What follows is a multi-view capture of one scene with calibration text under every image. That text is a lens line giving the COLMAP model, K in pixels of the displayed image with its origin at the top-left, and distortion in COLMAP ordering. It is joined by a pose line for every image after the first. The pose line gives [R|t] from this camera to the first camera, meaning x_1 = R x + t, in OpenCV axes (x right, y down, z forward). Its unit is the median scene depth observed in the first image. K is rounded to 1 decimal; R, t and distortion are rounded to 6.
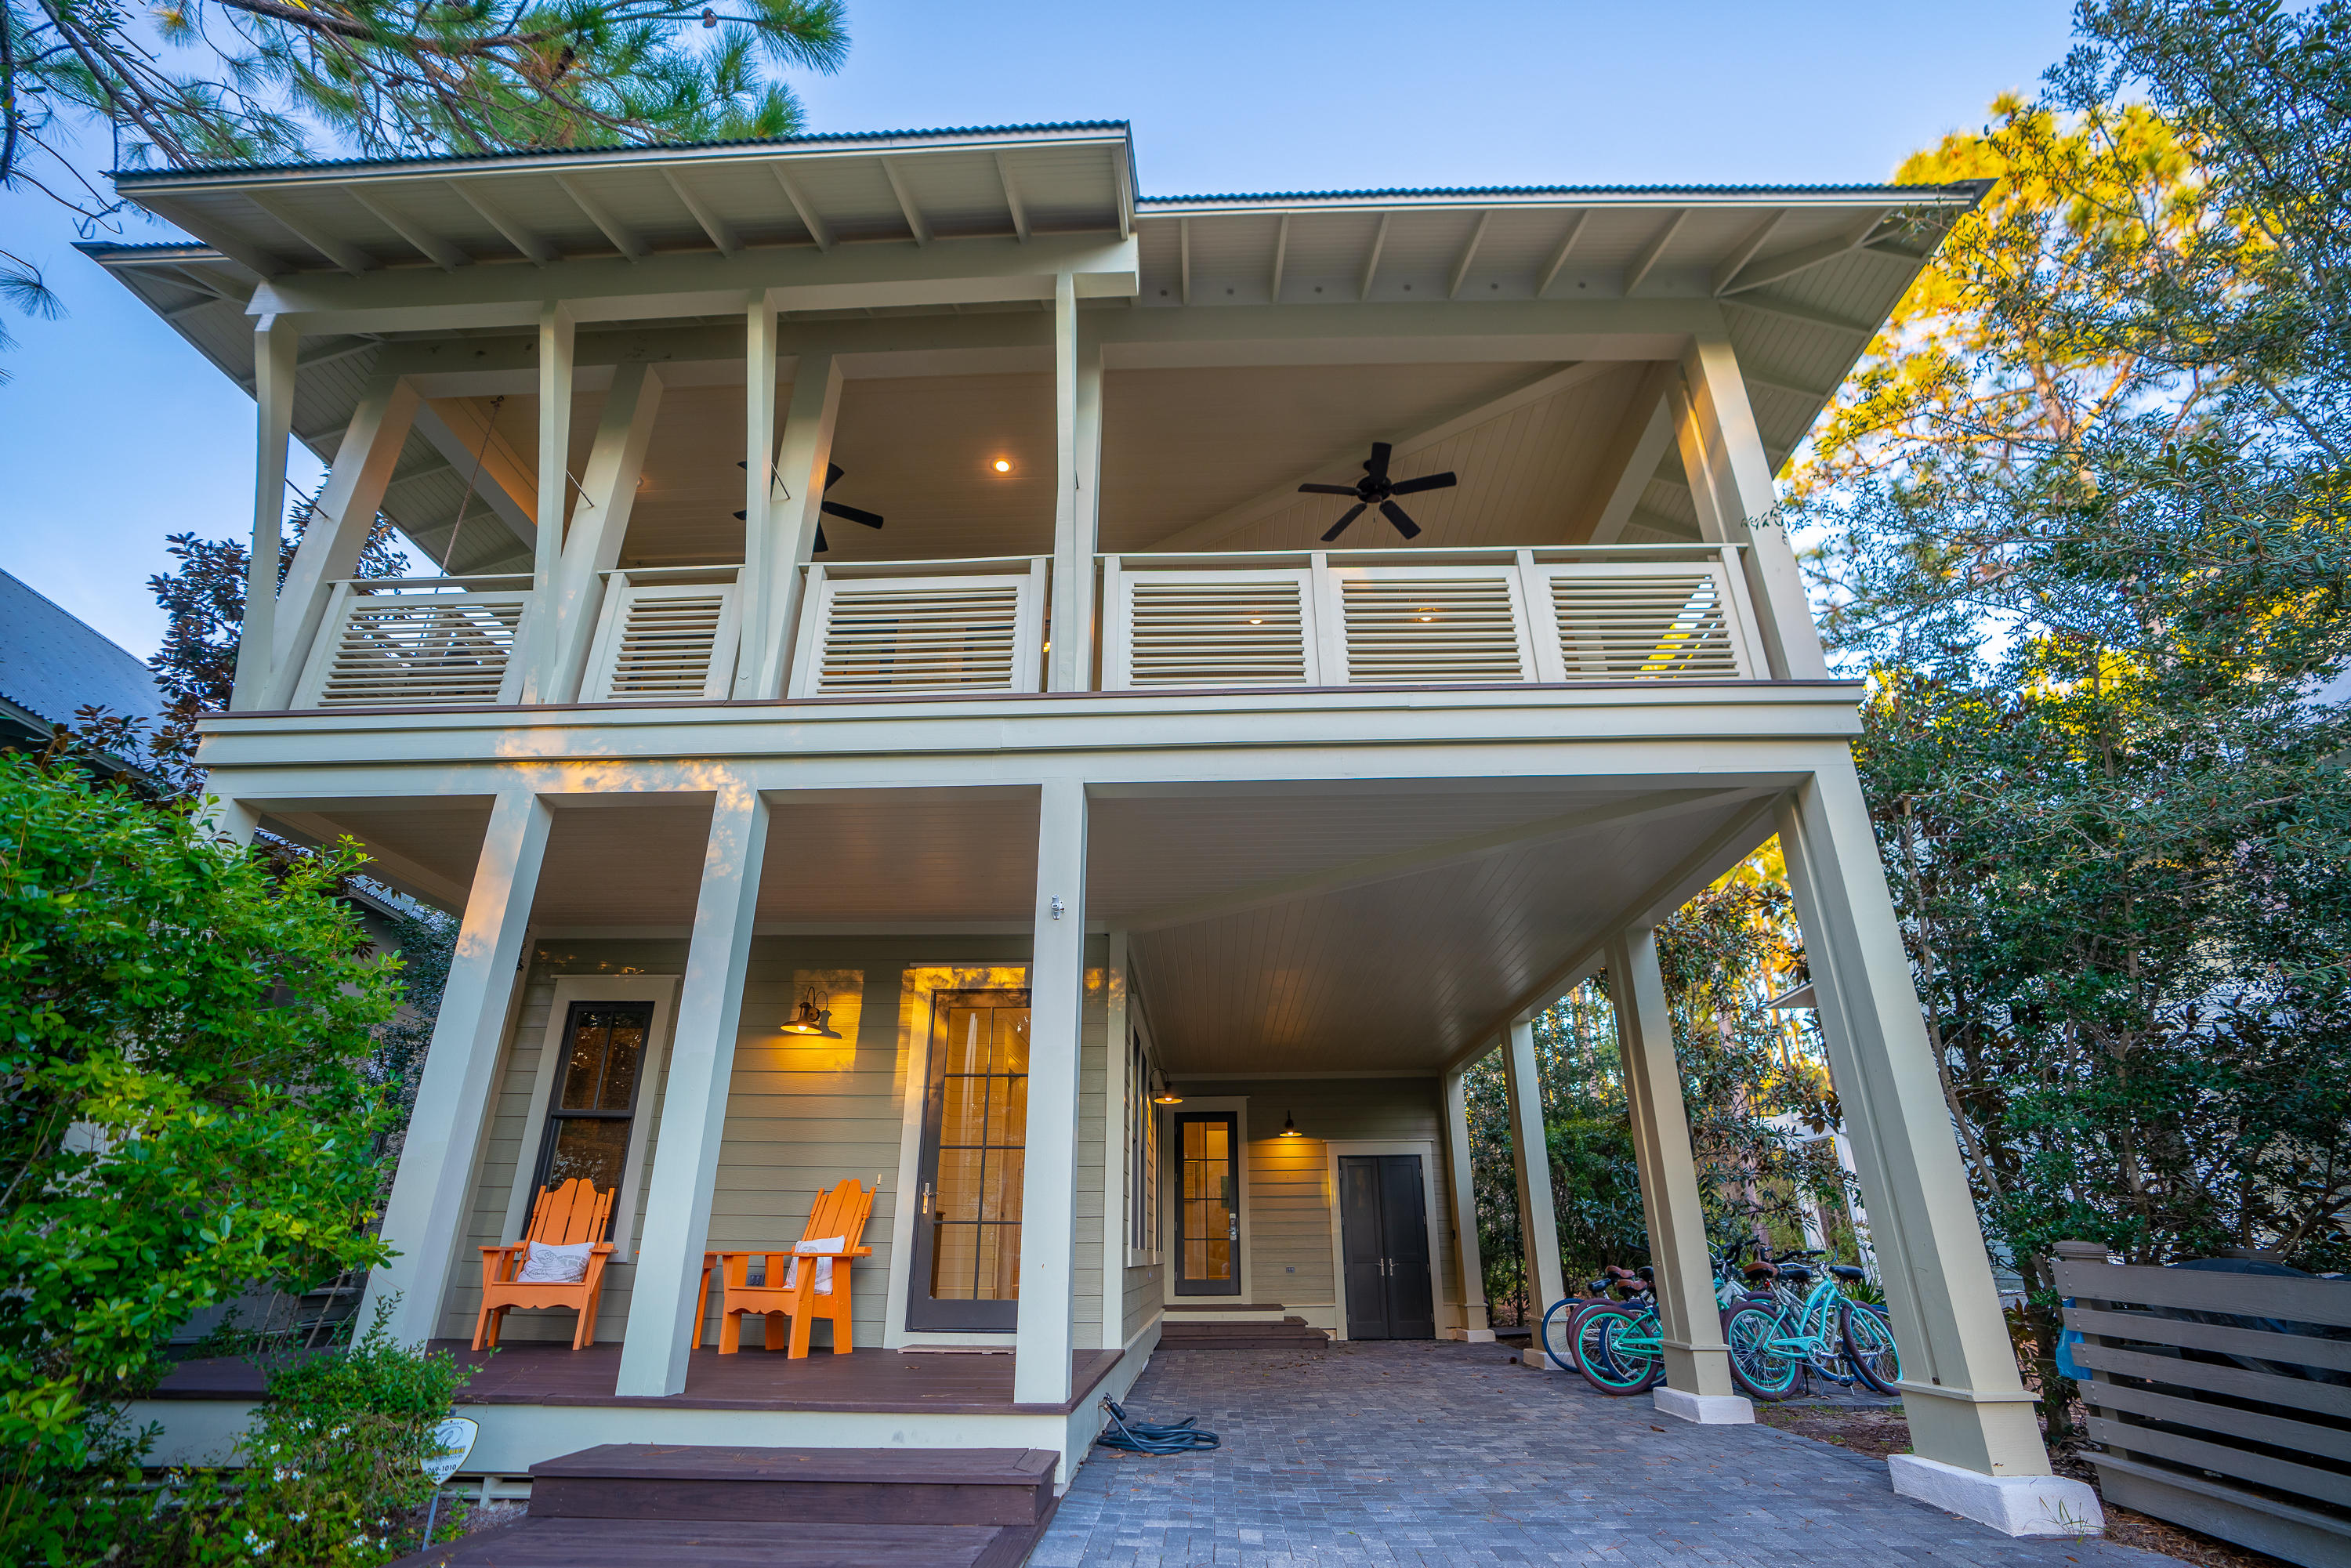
lens RADIAL K [[1078.1, 0, 1174.4], [0, 1078.1, 786.2], [0, 0, 1]] dist [-0.043055, 0.004115]
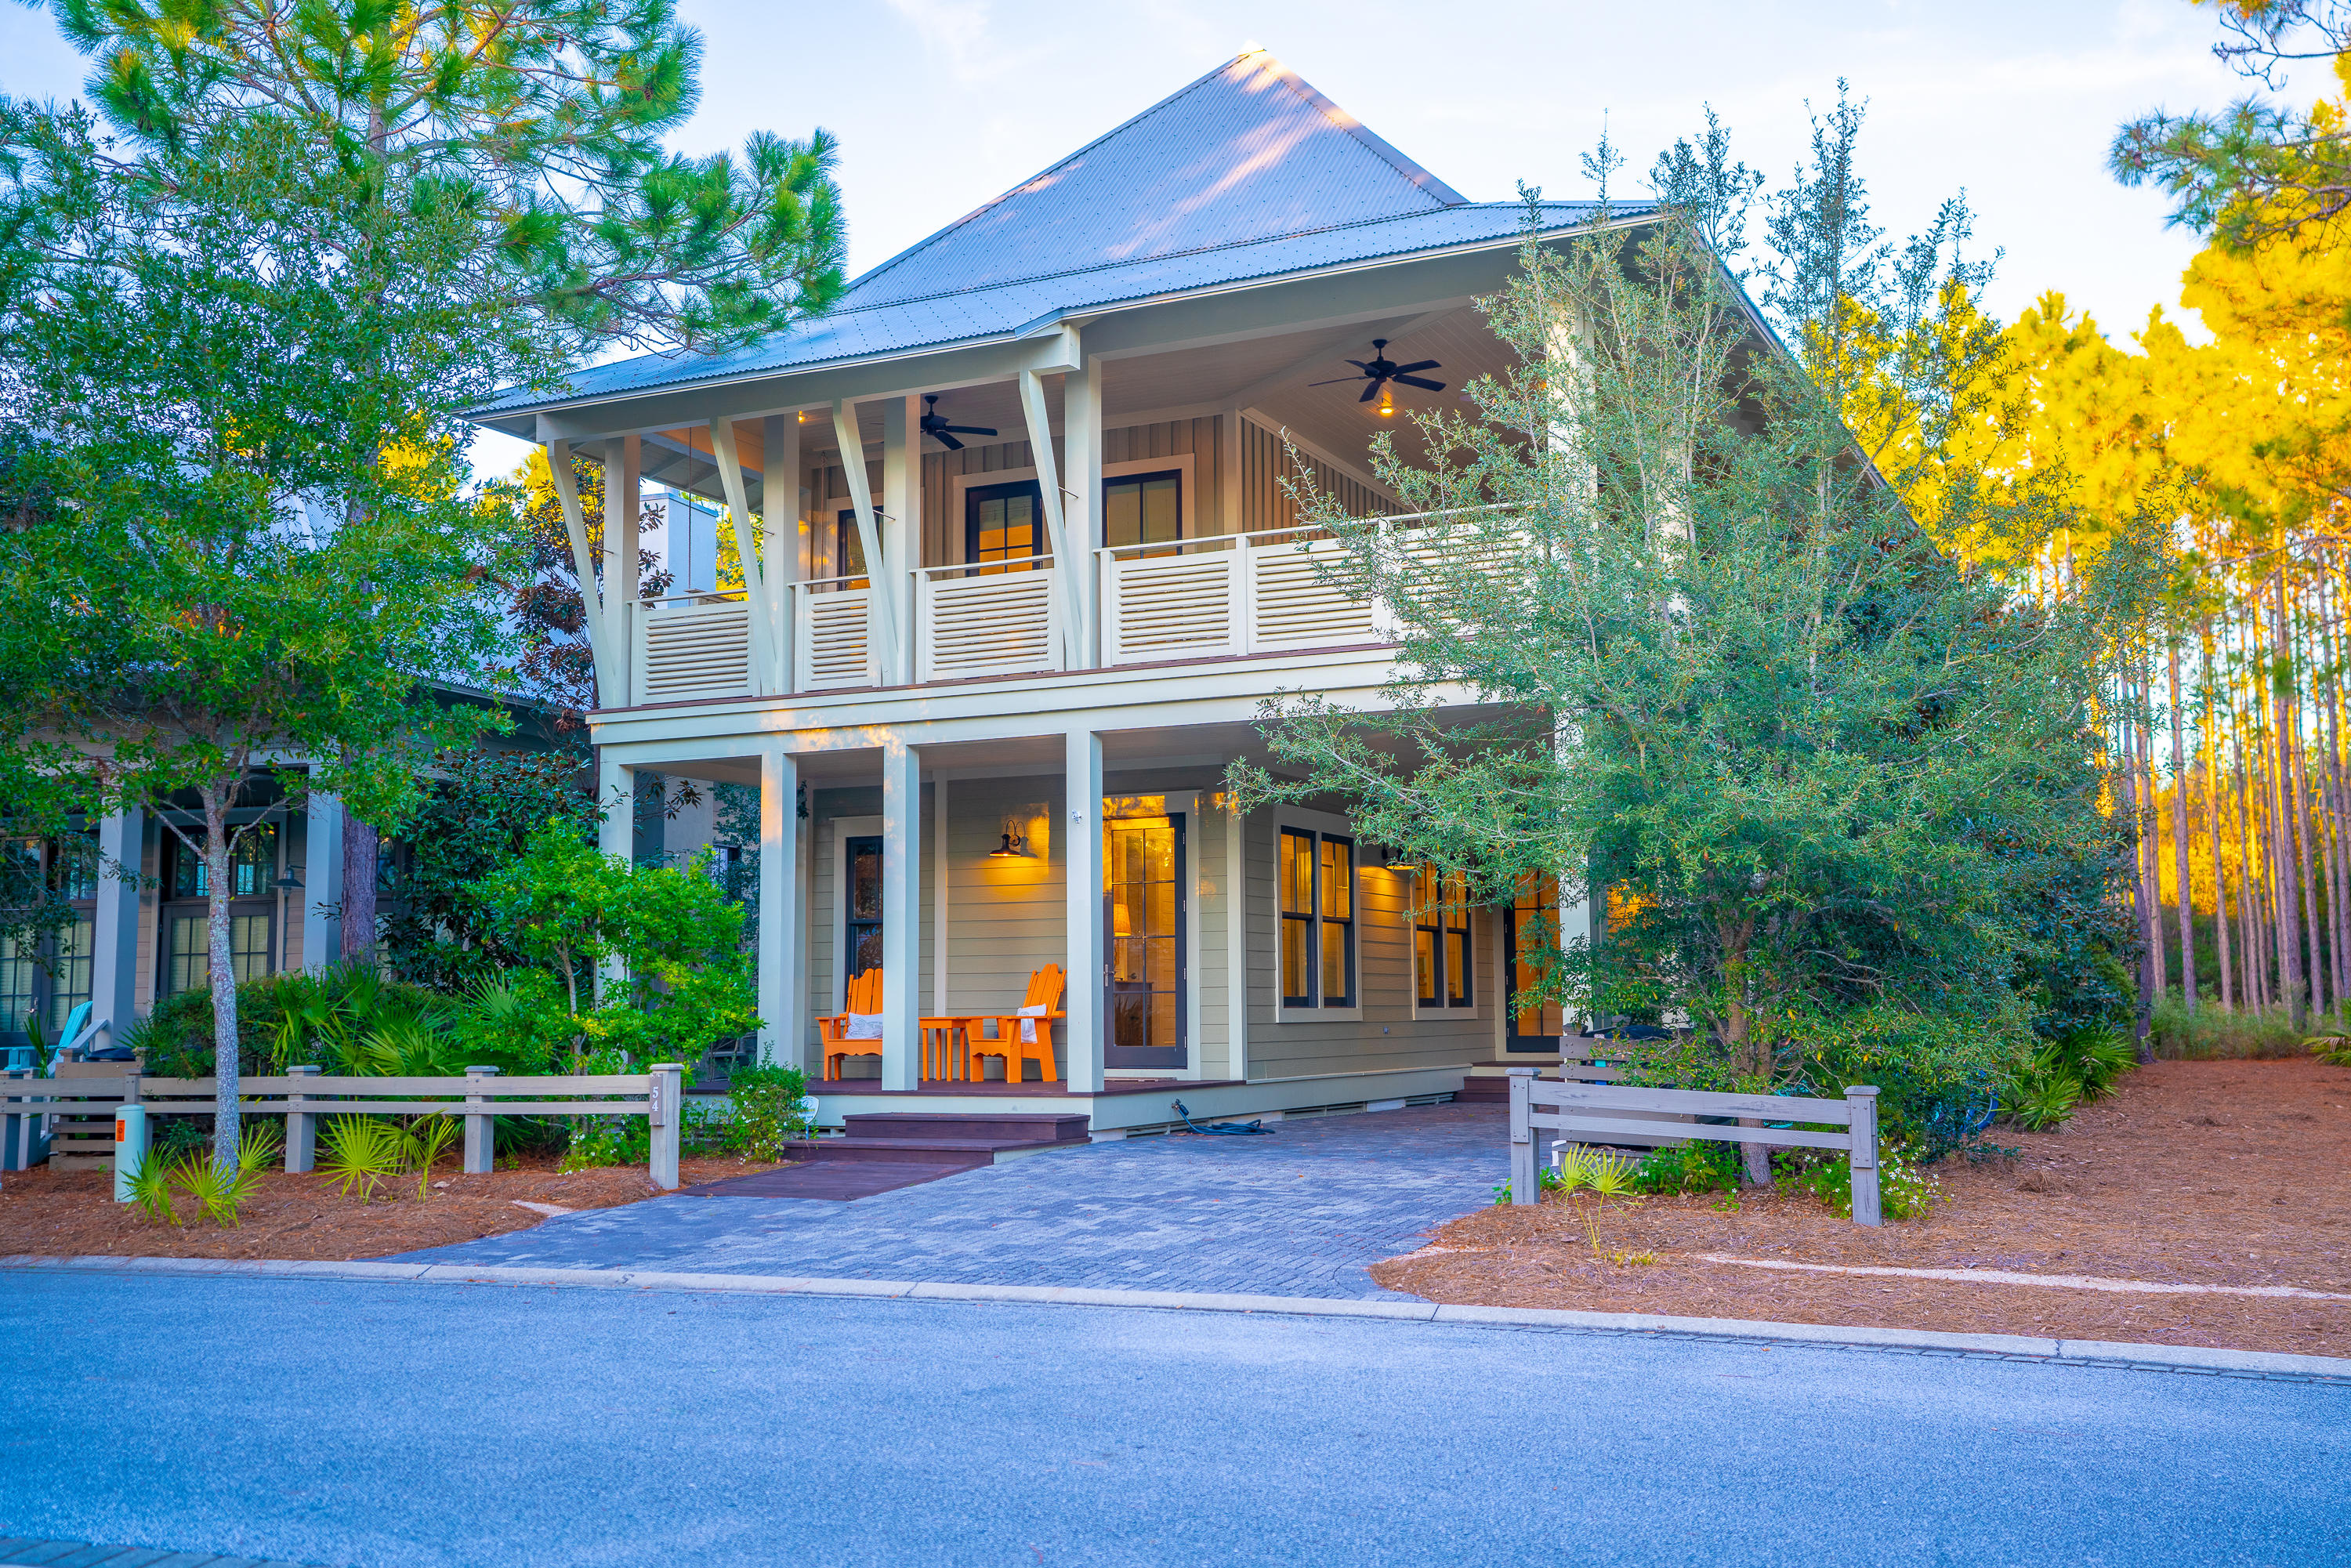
lens RADIAL K [[2296.5, 0, 1175.9], [0, 2296.5, 782.1], [0, 0, 1]] dist [0.073648, 0.000000]
pose [[0.912368, -0.044340, -0.406962, 1.301854], [0.169399, 0.945904, 0.276714, -0.787230], [0.372678, -0.321404, 0.870523, -1.752497]]
